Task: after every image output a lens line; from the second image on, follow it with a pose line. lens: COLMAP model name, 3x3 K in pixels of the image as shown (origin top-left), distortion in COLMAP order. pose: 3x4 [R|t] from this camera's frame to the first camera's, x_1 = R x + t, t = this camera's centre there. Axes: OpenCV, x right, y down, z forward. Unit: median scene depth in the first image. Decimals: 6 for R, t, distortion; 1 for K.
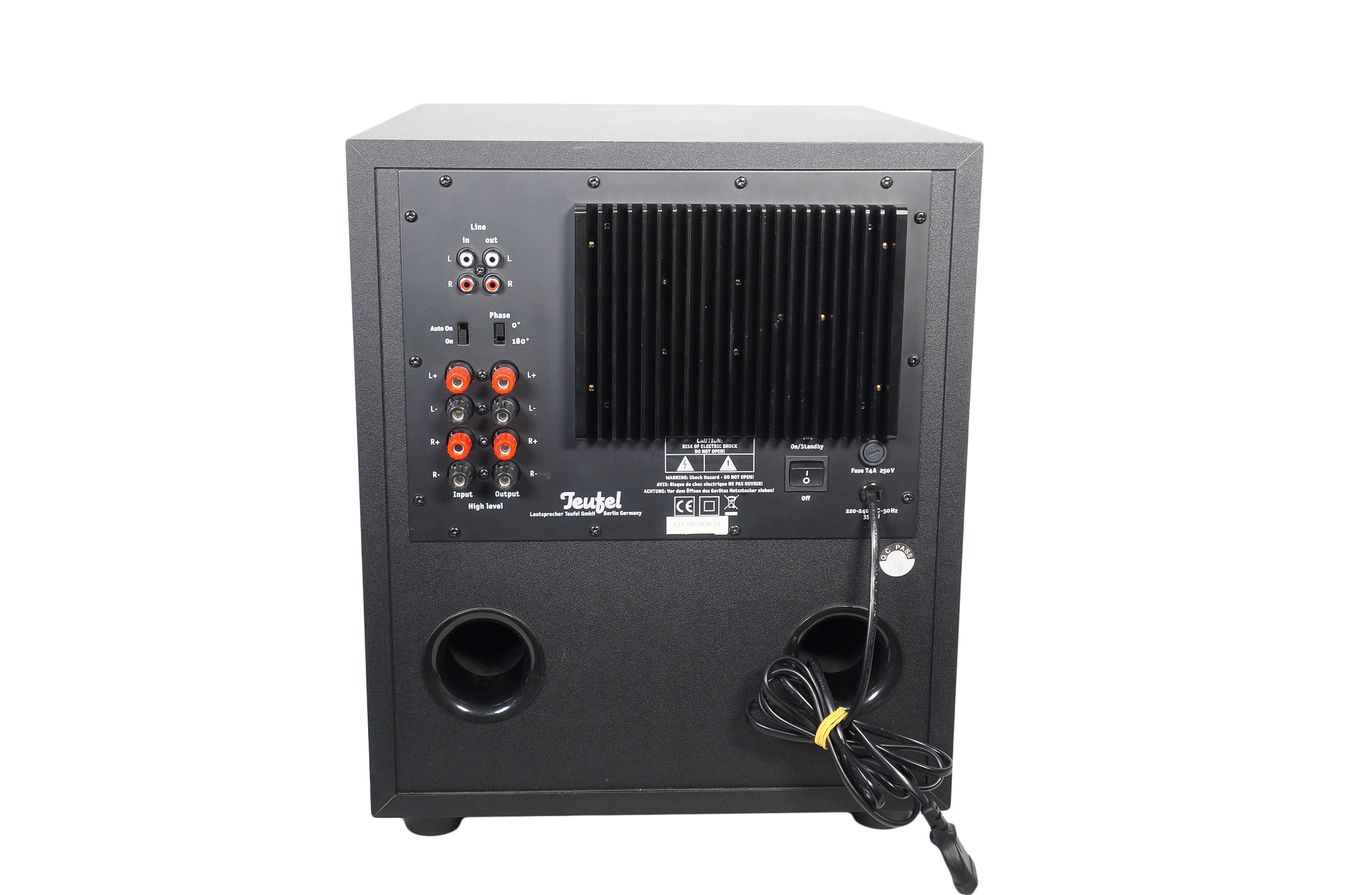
lens RADIAL K [[1669.5, 0, 673.0], [0, 1669.5, 448.6], [0, 0, 1]] dist [0.018599, 0.000000]
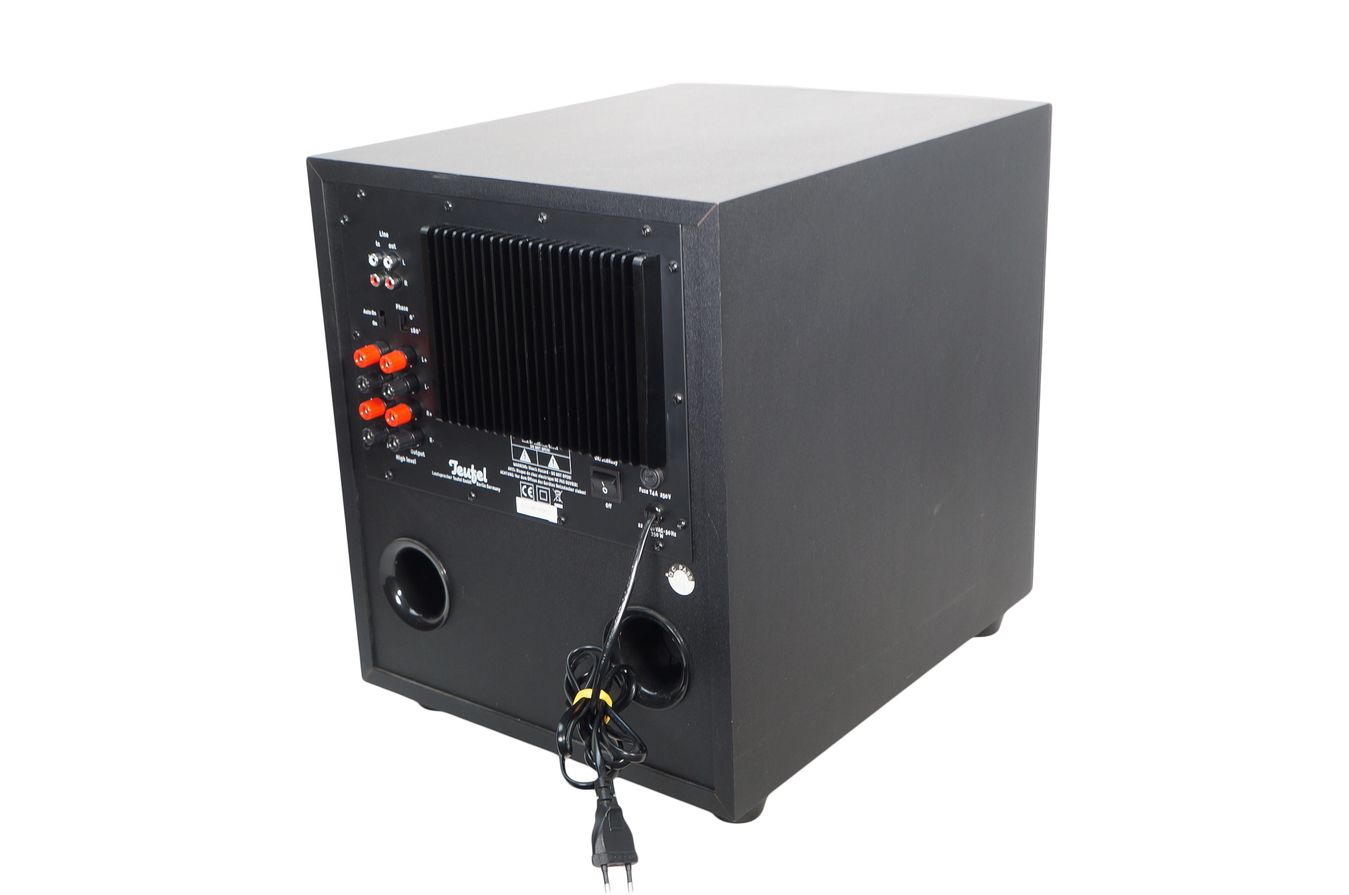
lens RADIAL K [[1669.5, 0, 674.5], [0, 1669.5, 448.6], [0, 0, 1]] dist [0.018599, 0.000000]
pose [[0.772973, 0.181348, -0.607969, 0.780657], [-0.123511, 0.982956, 0.136169, -0.163763], [0.622301, -0.030164, 0.782197, 0.166133]]
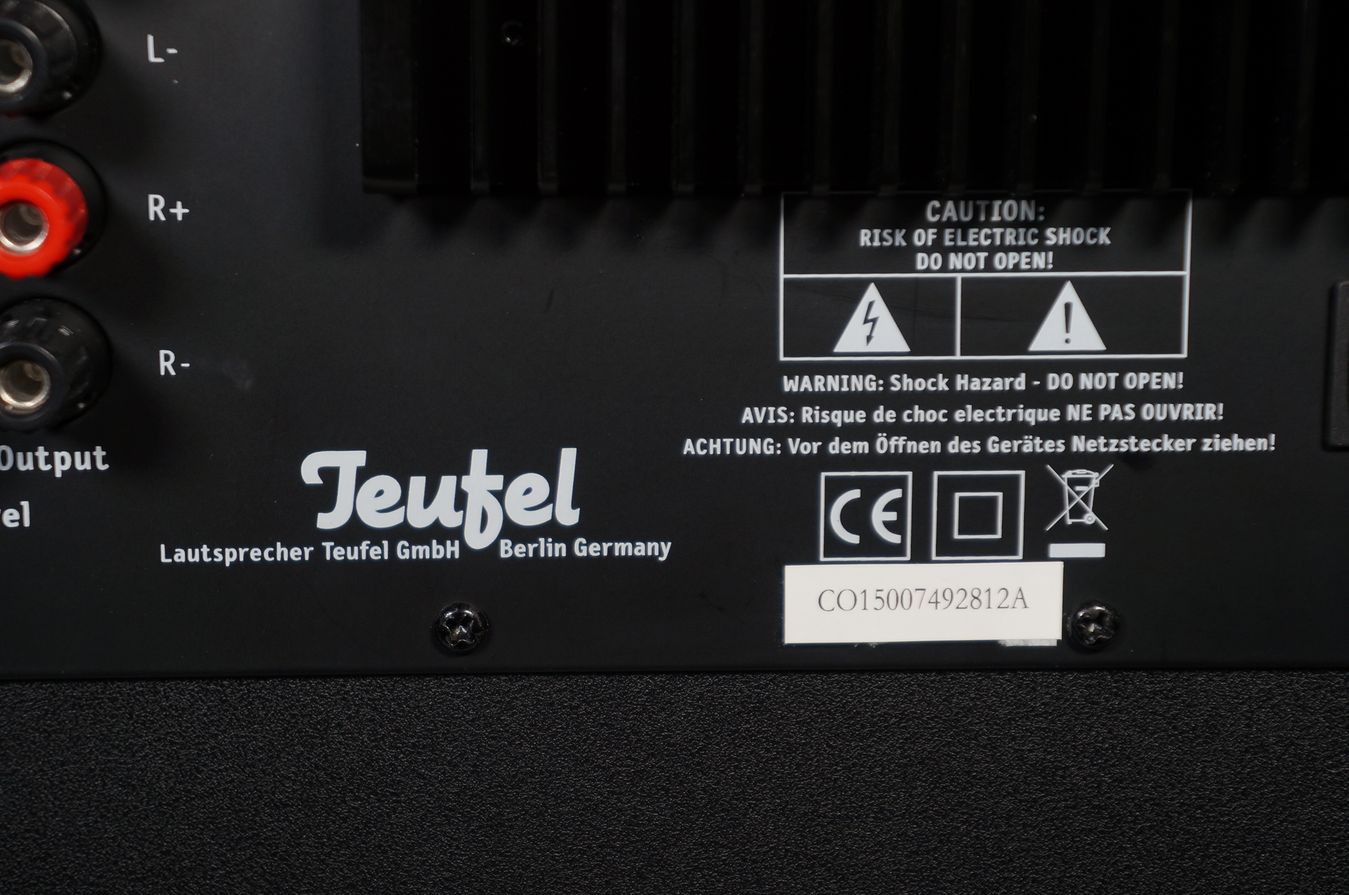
lens RADIAL K [[3104.4, 0, 676.1], [0, 3104.4, 445.7], [0, 0, 1]] dist [0.252983, 0.000000]
pose [[0.999931, -0.002030, 0.011549, -0.022967], [0.002615, 0.998701, -0.050897, 0.046215], [-0.011430, 0.050923, 0.998637, 0.591454]]
